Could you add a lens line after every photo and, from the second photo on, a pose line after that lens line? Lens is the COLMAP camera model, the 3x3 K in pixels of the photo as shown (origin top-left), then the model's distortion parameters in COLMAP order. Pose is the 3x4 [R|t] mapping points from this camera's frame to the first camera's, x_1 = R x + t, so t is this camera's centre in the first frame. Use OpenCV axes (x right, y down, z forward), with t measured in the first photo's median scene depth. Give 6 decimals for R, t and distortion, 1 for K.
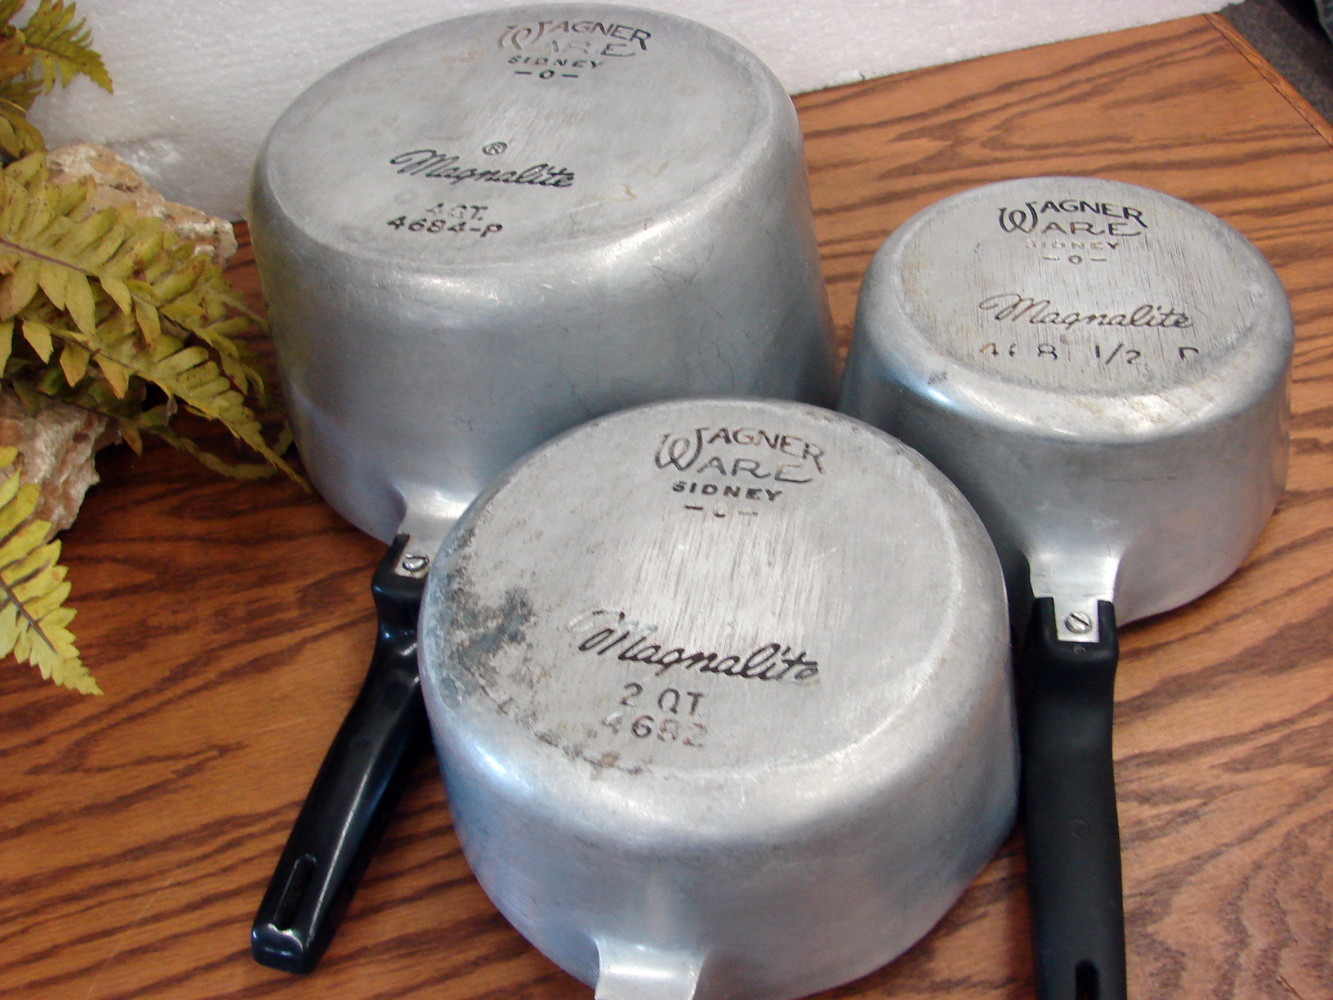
lens RADIAL K [[1420.6, 0, 666.5], [0, 1420.6, 500.0], [0, 0, 1]] dist [-0.209778, 0.231191]
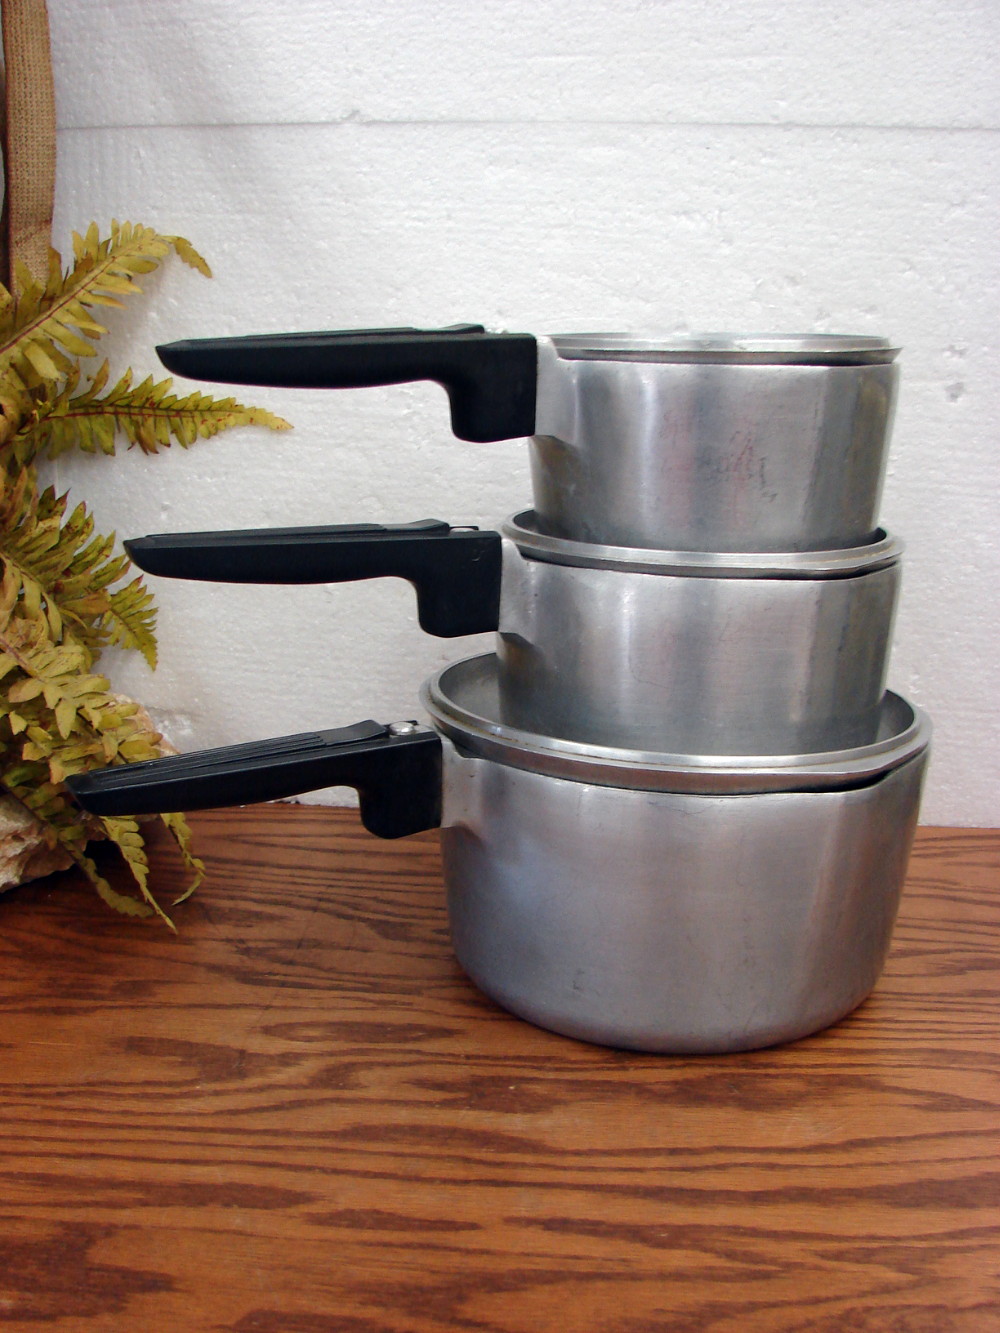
lens RADIAL K [[1420.6, 0, 481.3], [0, 1420.6, 675.4], [0, 0, 1]] dist [-0.209778, 0.231191]
pose [[0.945061, 0.179625, -0.273121, 0.279182], [-0.300157, 0.807769, -0.507361, 0.326659], [0.129484, 0.561466, 0.817307, -0.075999]]
